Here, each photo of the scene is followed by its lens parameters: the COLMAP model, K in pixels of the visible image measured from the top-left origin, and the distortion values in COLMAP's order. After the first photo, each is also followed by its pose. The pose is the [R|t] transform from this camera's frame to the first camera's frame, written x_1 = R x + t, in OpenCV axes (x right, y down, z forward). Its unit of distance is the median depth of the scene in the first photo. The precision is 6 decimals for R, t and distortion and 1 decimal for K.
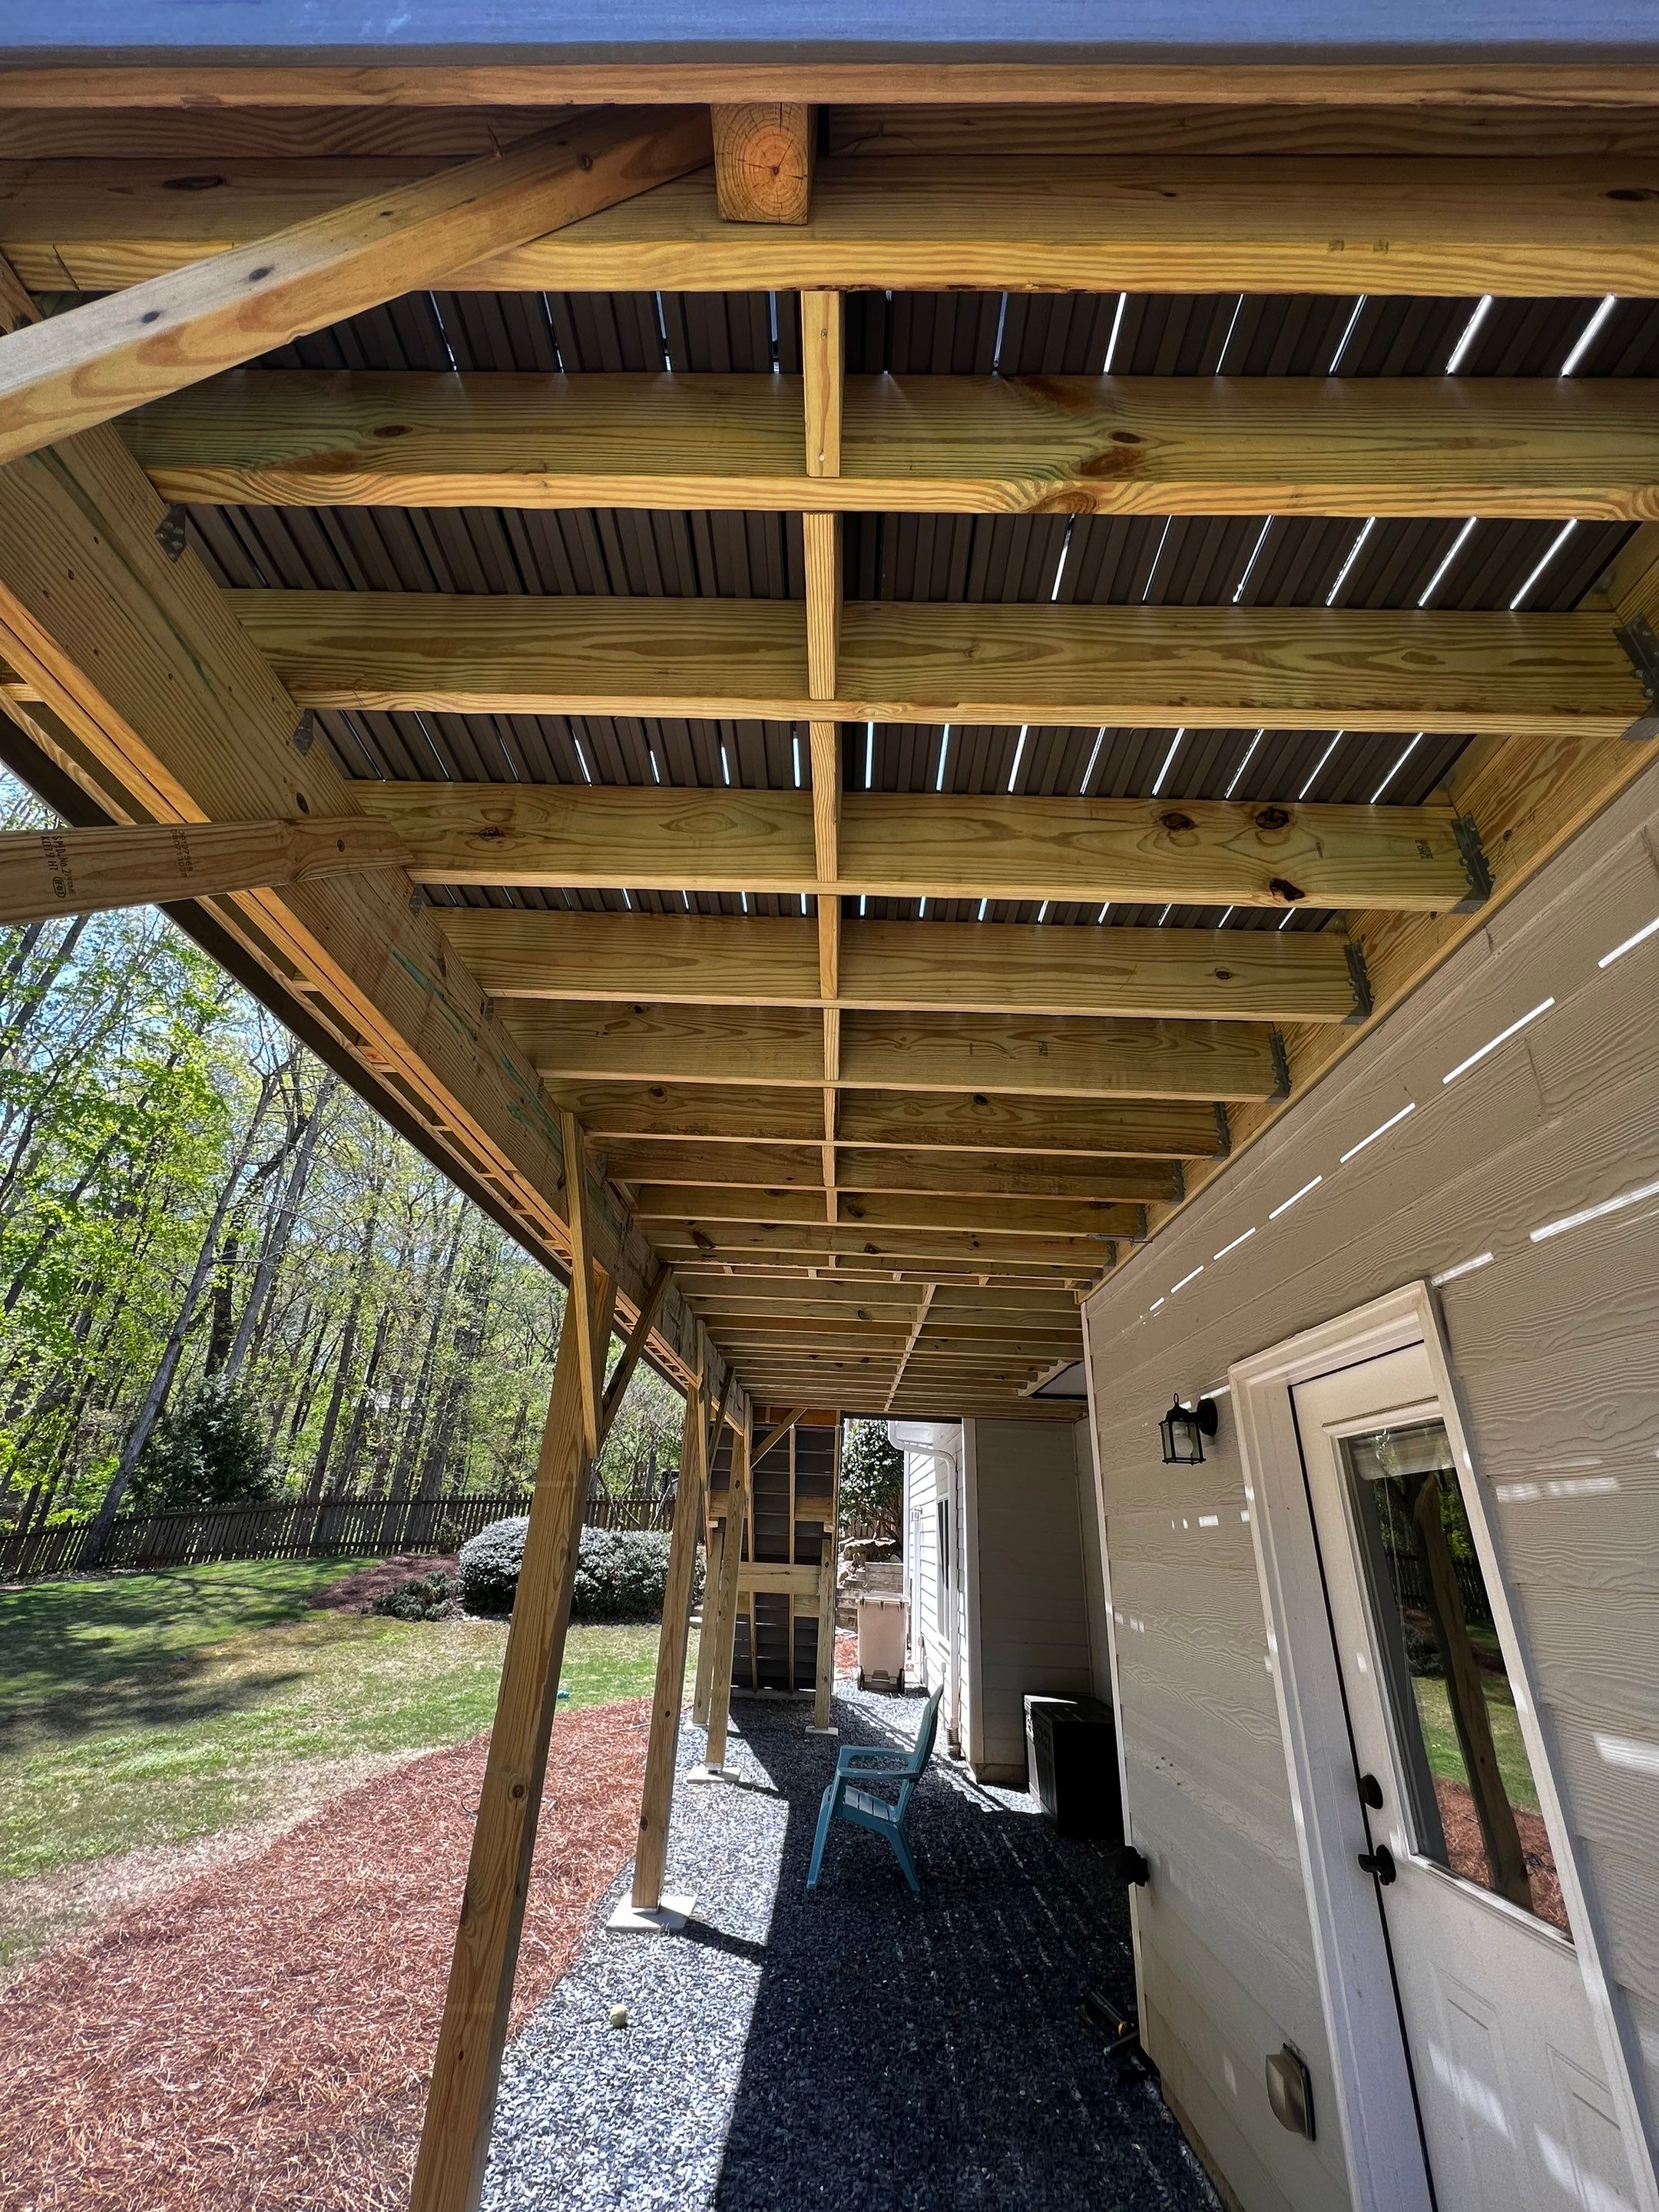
lens RADIAL K [[888.4, 0, 821.1], [0, 888.4, 1103.2], [0, 0, 1]] dist [0.000387, 0.000215]
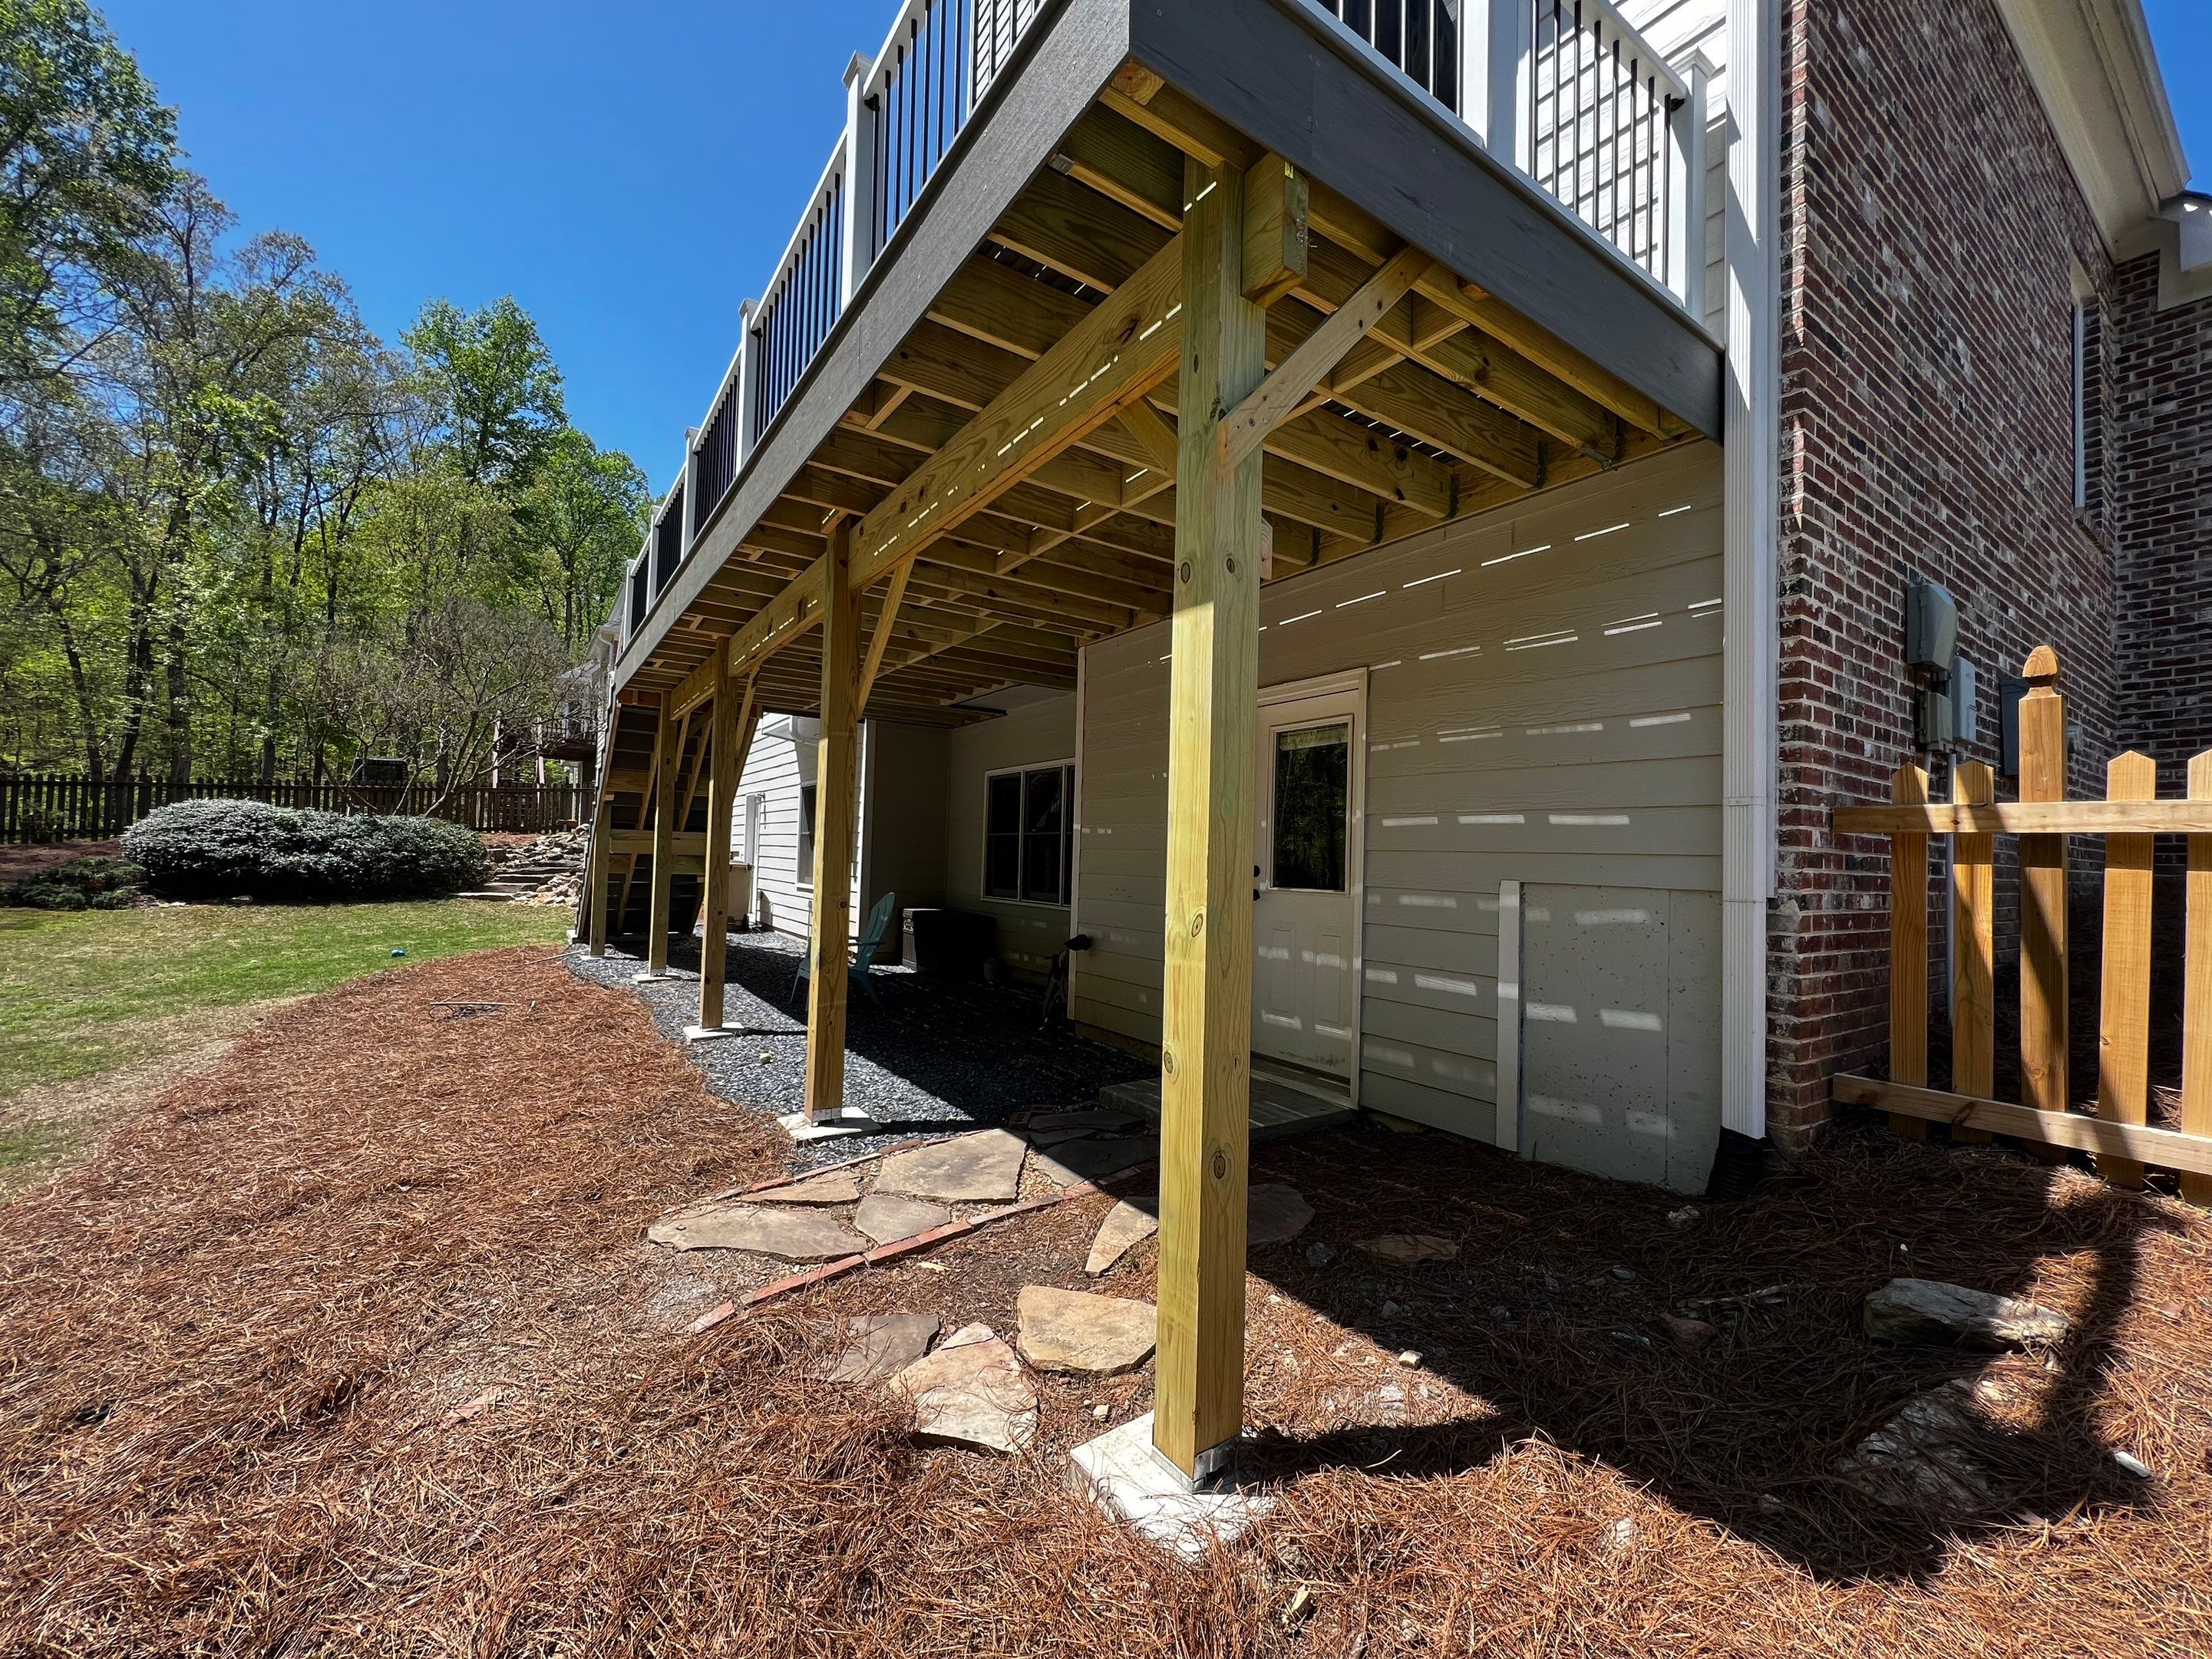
lens RADIAL K [[888.3, 0, 1105.5], [0, 888.3, 826.9], [0, 0, 1]] dist [0.000387, 0.000215]
pose [[0.815899, 0.001186, 0.578193, -0.343622], [-0.247875, 0.904160, 0.347927, -0.019082], [-0.522366, -0.427193, 0.737997, -0.156950]]
